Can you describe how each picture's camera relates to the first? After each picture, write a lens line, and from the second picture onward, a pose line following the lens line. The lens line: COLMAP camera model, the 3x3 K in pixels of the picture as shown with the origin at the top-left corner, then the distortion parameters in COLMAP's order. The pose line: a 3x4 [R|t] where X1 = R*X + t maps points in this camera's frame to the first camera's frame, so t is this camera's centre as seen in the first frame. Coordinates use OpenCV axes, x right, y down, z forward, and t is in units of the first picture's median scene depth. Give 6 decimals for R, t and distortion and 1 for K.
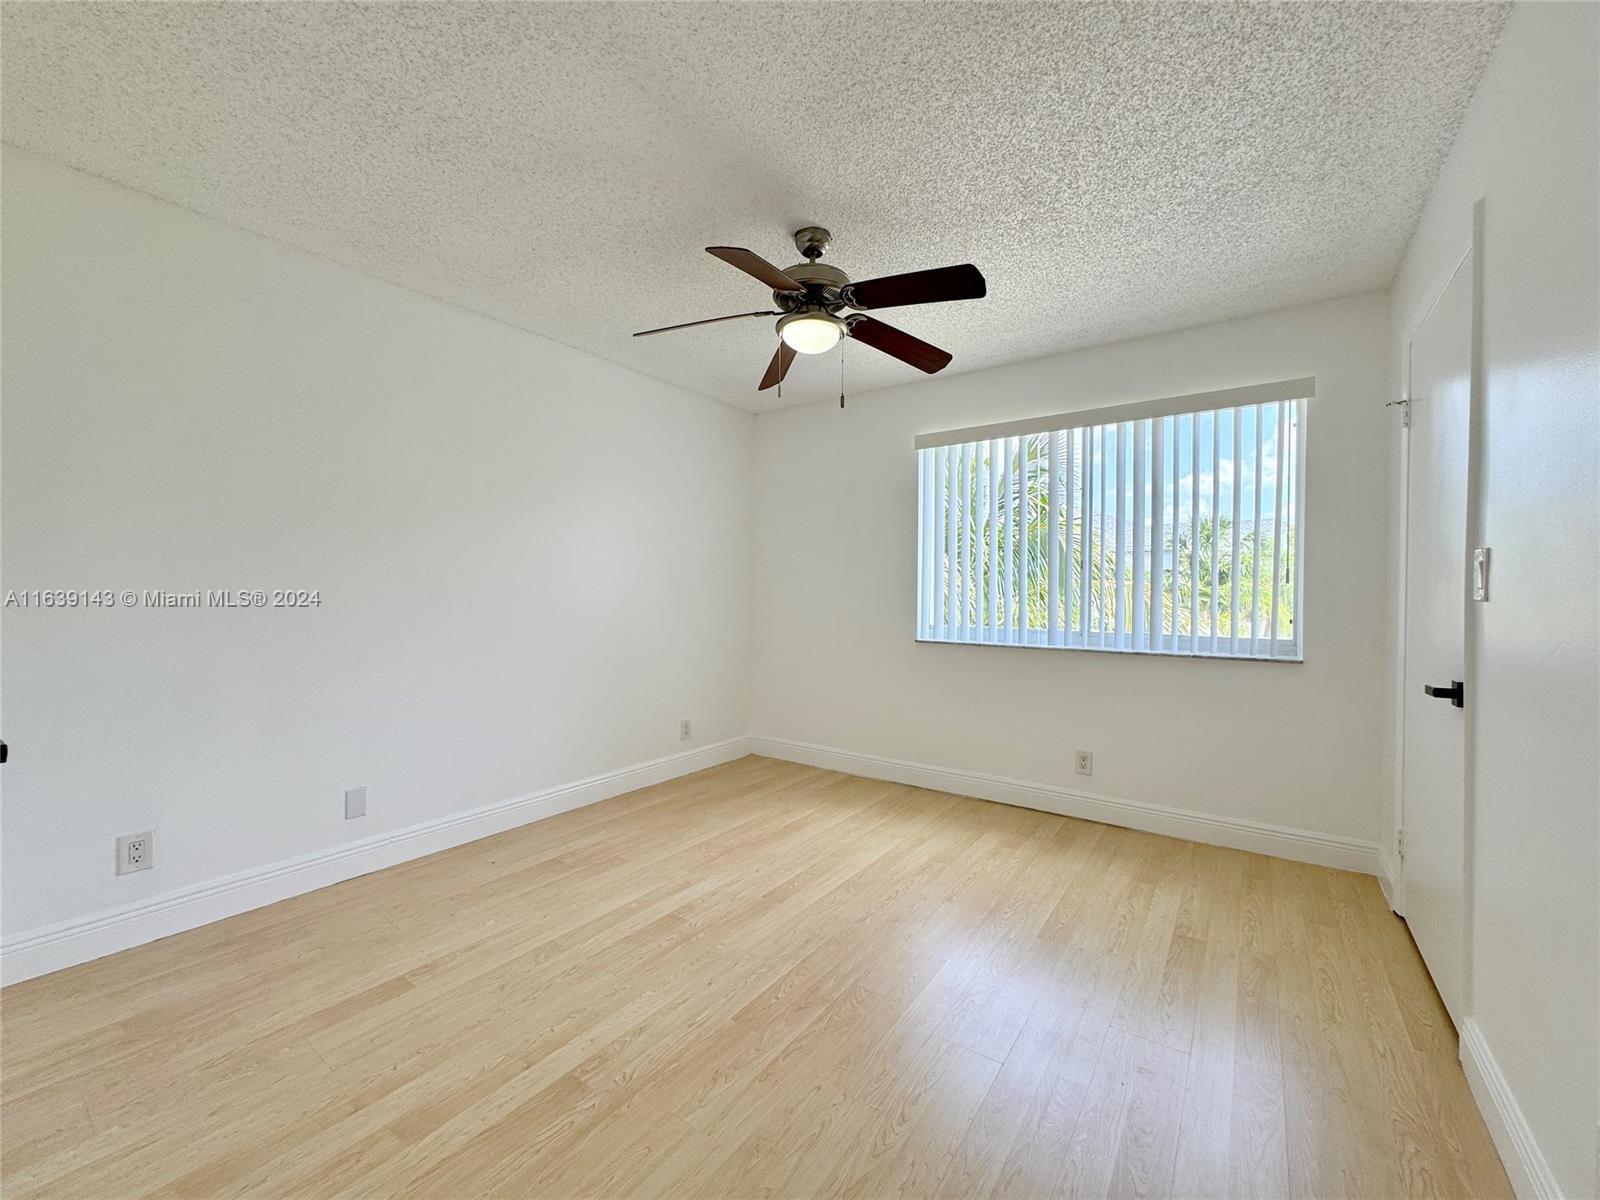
lens RADIAL K [[642.7, 0, 802.7], [0, 642.7, 596.9], [0, 0, 1]] dist [-0.001212, -0.000063]
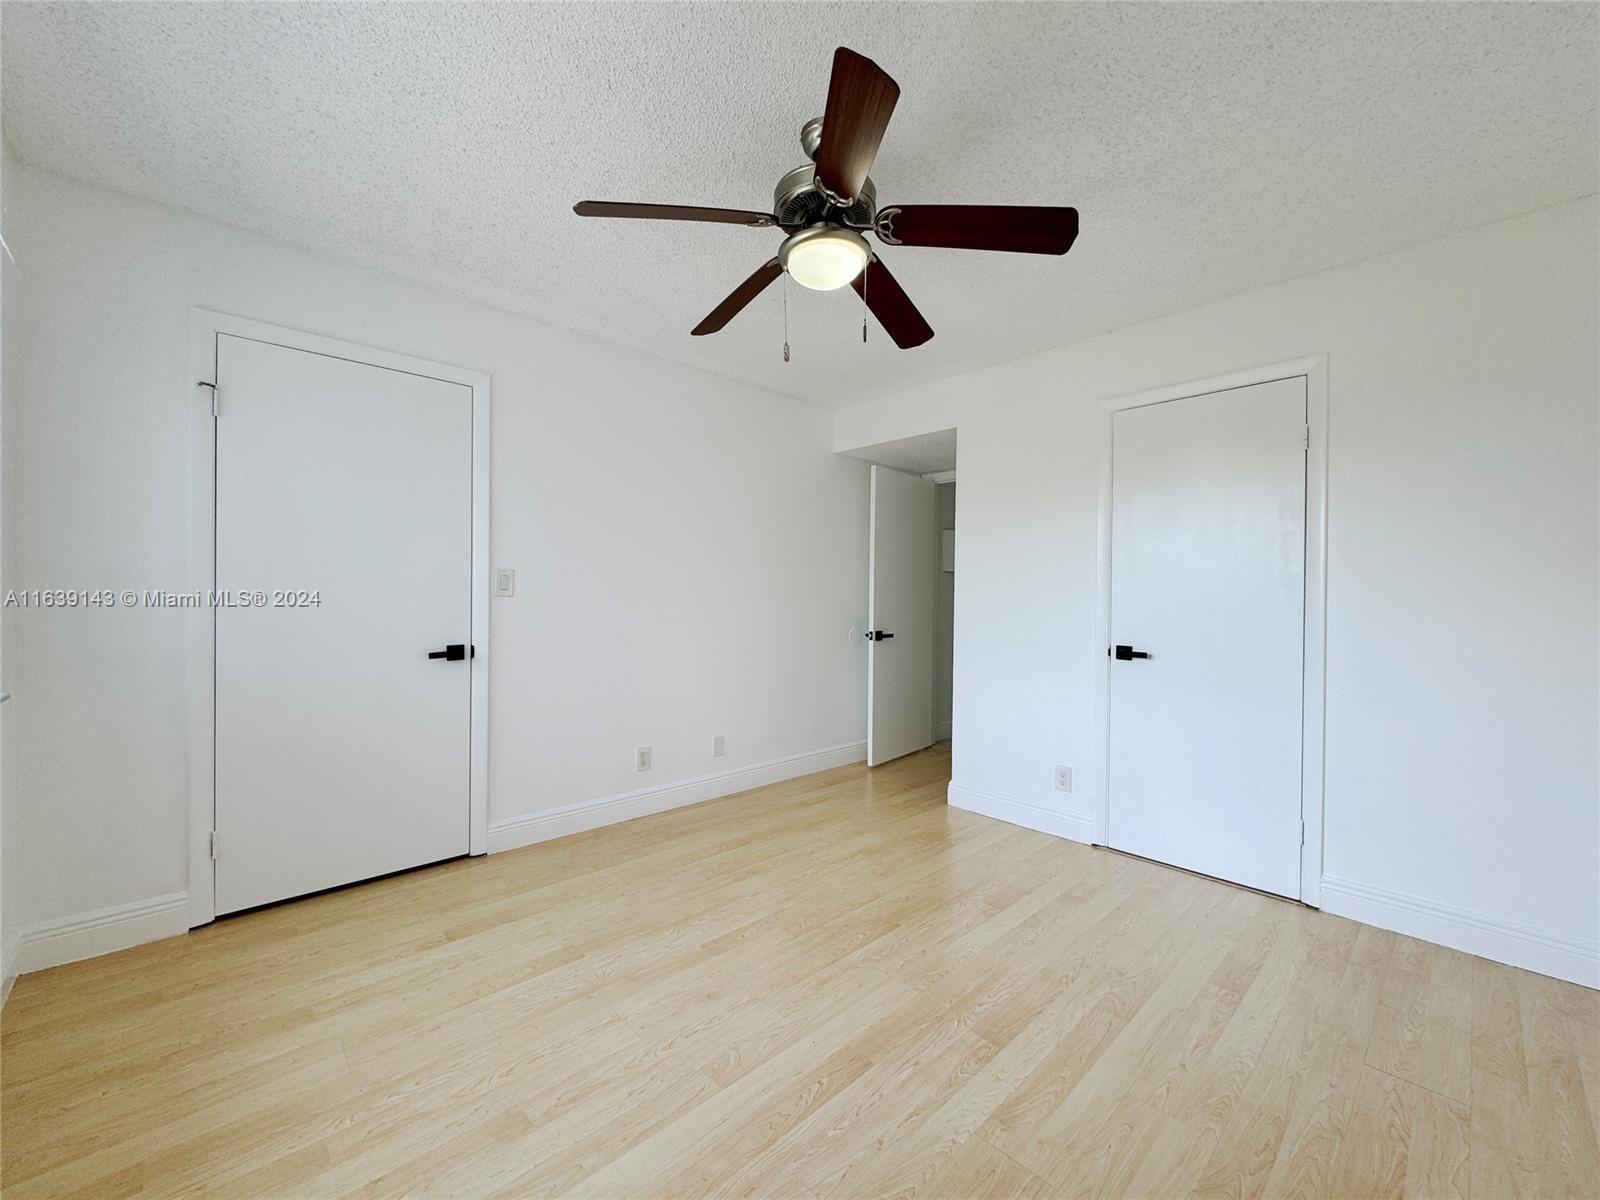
lens RADIAL K [[642.7, 0, 806.5], [0, 642.7, 603.5], [0, 0, 1]] dist [-0.001212, -0.000063]
pose [[-0.982511, -0.022085, 0.184891, -0.120890], [-0.018738, 0.999628, 0.019831, -0.017587], [-0.185260, 0.016019, -0.982559, 1.868824]]
